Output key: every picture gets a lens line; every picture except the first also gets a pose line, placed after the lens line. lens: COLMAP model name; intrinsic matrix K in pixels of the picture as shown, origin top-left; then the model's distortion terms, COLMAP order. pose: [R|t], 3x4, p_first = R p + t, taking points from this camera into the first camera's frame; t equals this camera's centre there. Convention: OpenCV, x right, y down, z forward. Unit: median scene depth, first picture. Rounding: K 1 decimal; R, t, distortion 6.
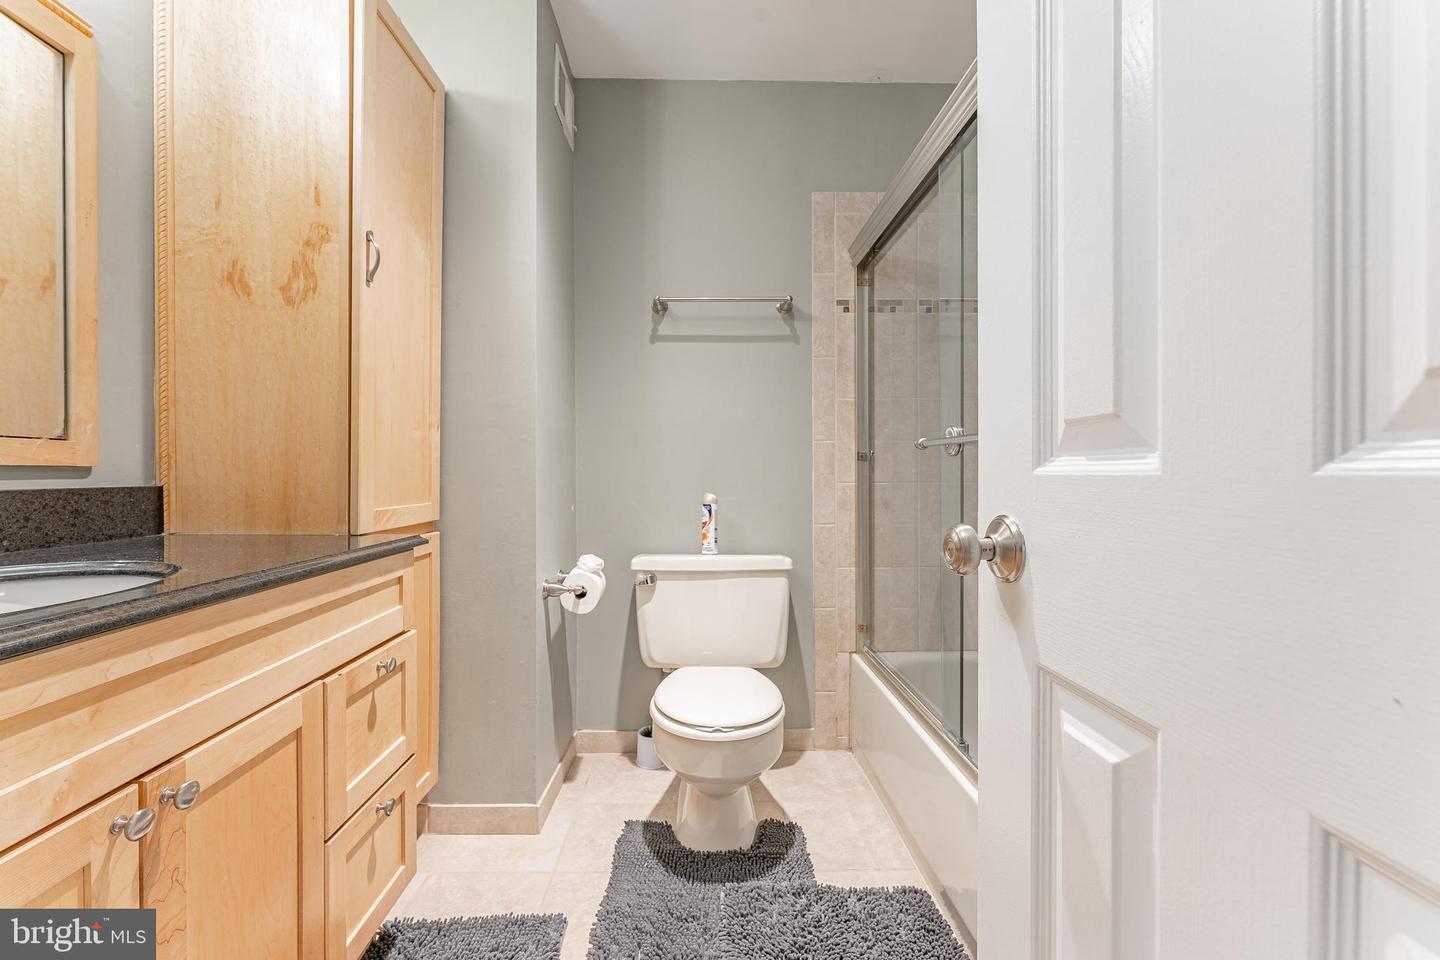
lens RADIAL K [[593.0, 0, 716.9], [0, 593.0, 474.5], [0, 0, 1]] dist [-0.003905, -0.000430]
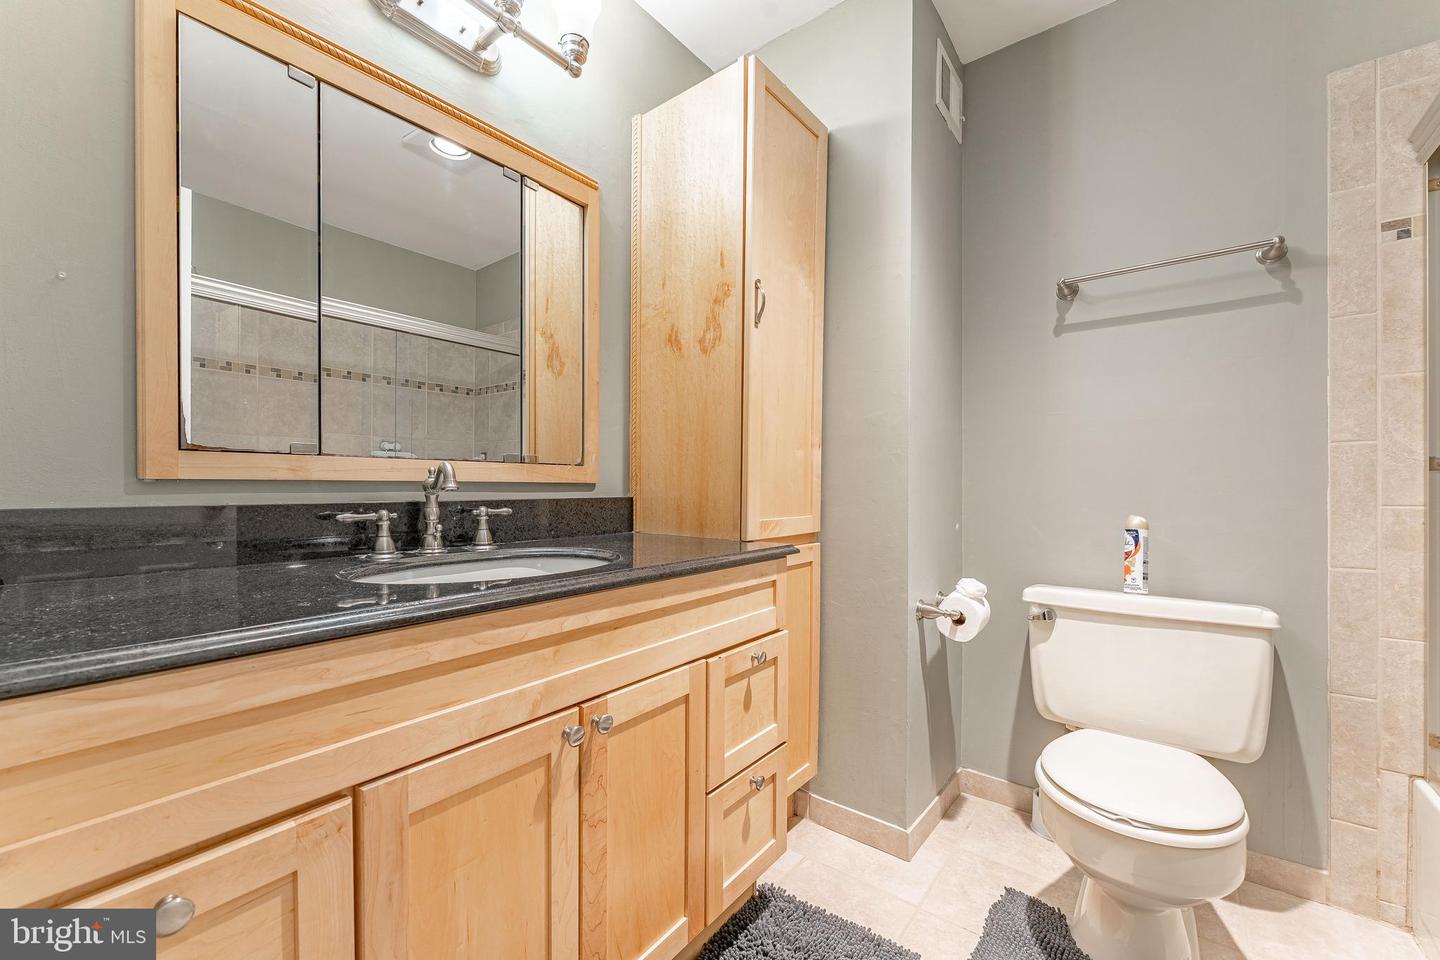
lens RADIAL K [[593.0, 0, 715.6], [0, 593.0, 485.9], [0, 0, 1]] dist [-0.003905, -0.000430]
pose [[0.762475, 0.001584, -0.647015, 0.085096], [-0.005092, 0.999981, -0.003553, -0.002219], [0.646997, 0.006004, 0.762469, 0.054208]]
